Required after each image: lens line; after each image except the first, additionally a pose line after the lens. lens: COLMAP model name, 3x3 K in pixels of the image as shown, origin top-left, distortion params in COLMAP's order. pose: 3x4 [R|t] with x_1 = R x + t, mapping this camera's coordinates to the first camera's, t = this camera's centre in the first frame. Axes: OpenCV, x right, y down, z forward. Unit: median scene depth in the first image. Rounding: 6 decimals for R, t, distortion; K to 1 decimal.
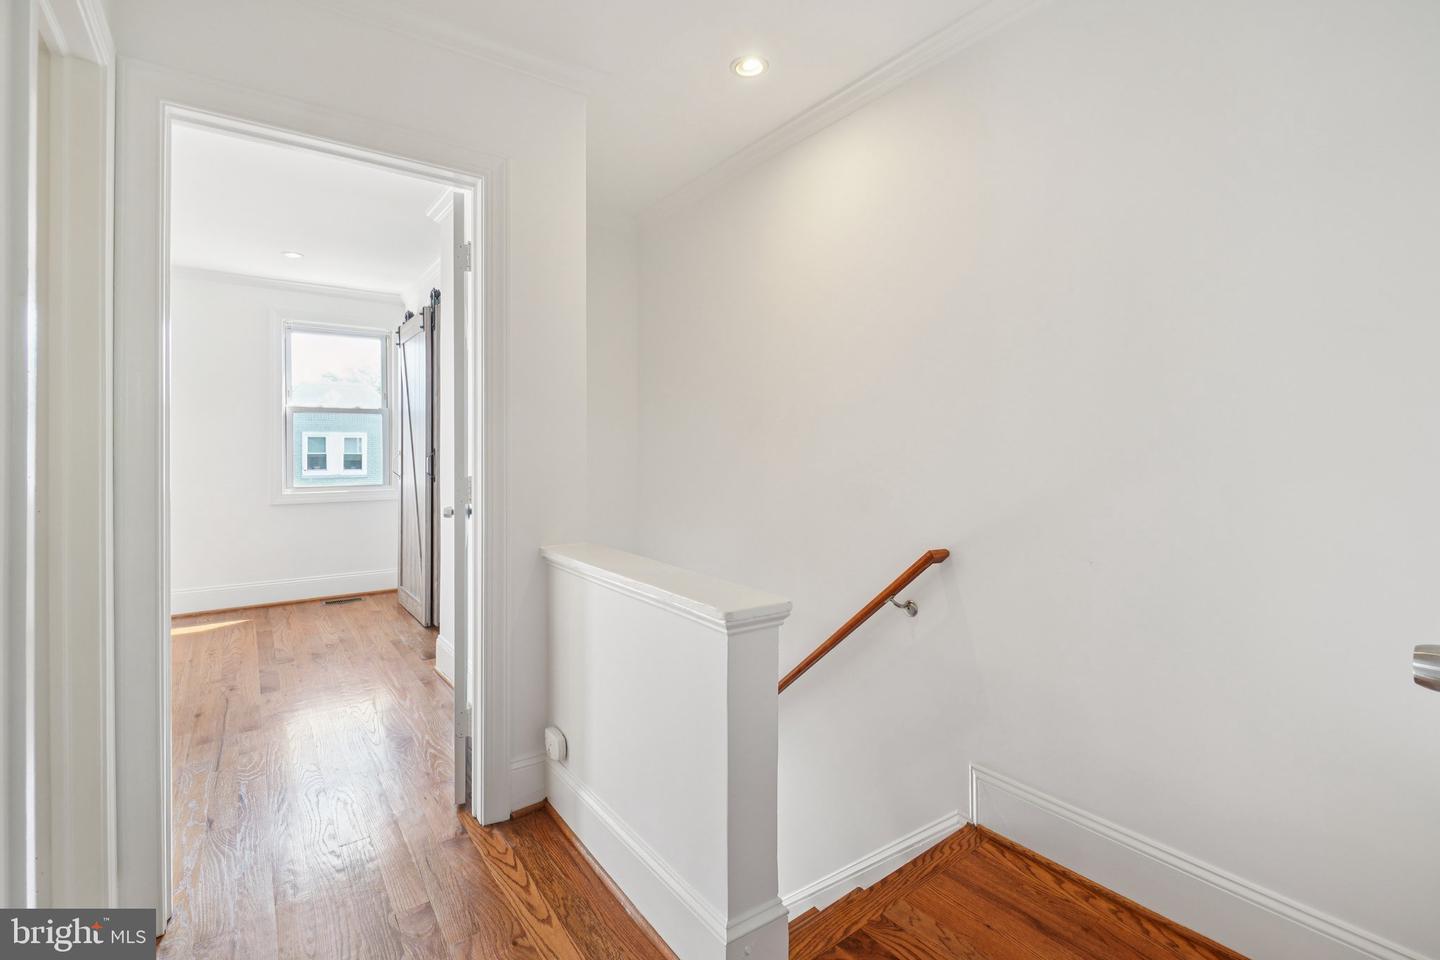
lens RADIAL K [[676.2, 0, 732.6], [0, 676.2, 465.2], [0, 0, 1]] dist [-0.032124, 0.001539]
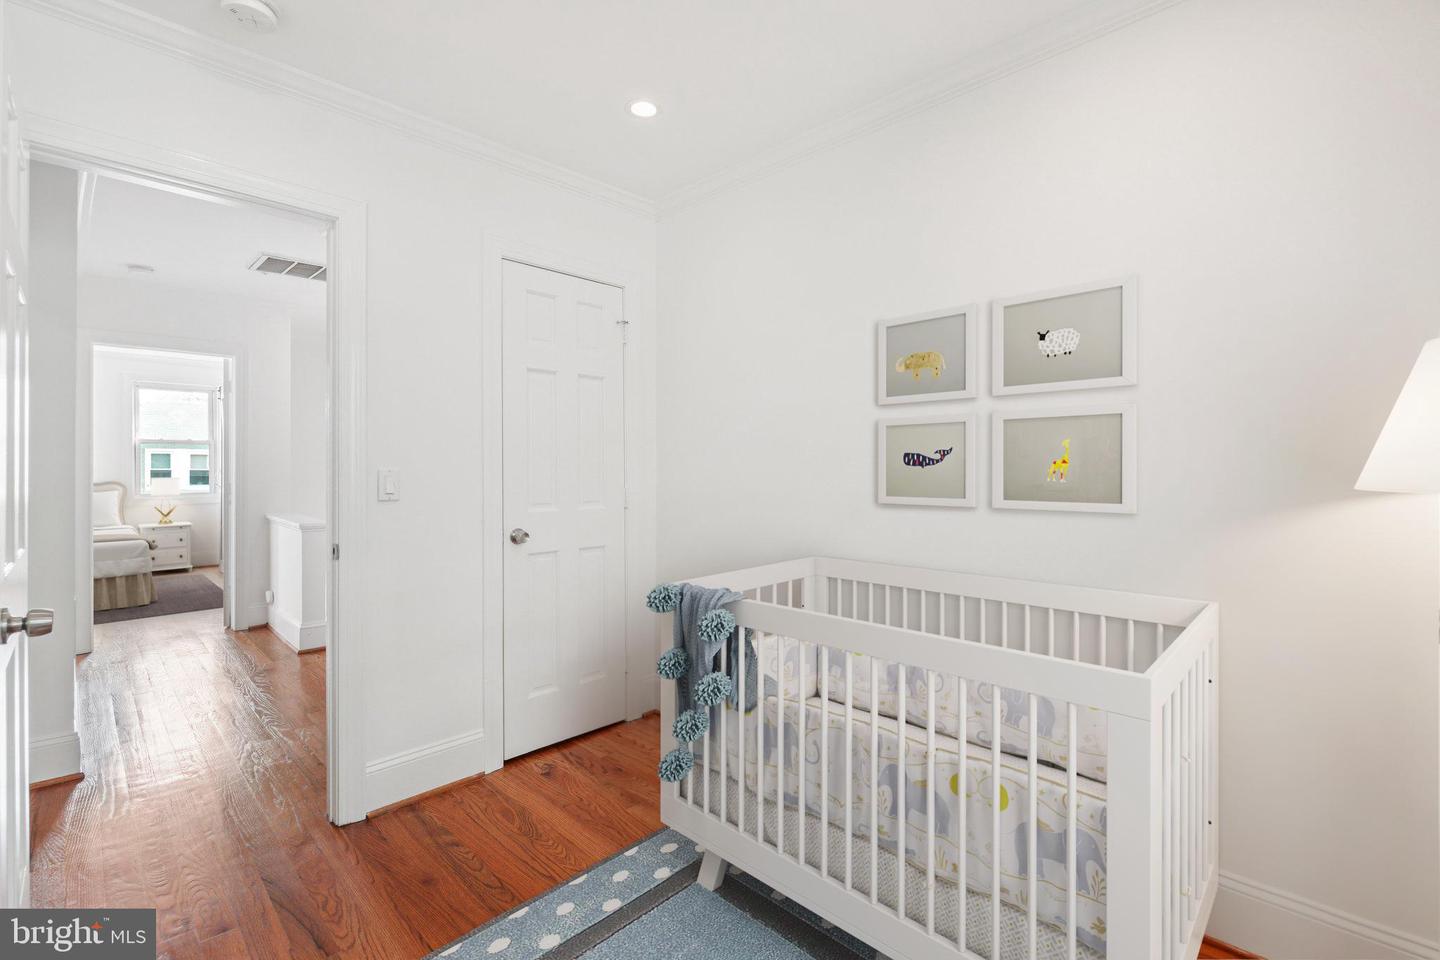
lens RADIAL K [[645.2, 0, 716.5], [0, 645.2, 475.5], [0, 0, 1]] dist [-0.017645, -0.000225]
pose [[0.987135, -0.003750, 0.159843, 0.361319], [0.004652, 0.999975, -0.005269, 0.004070], [-0.159820, 0.005945, 0.987128, -0.572837]]
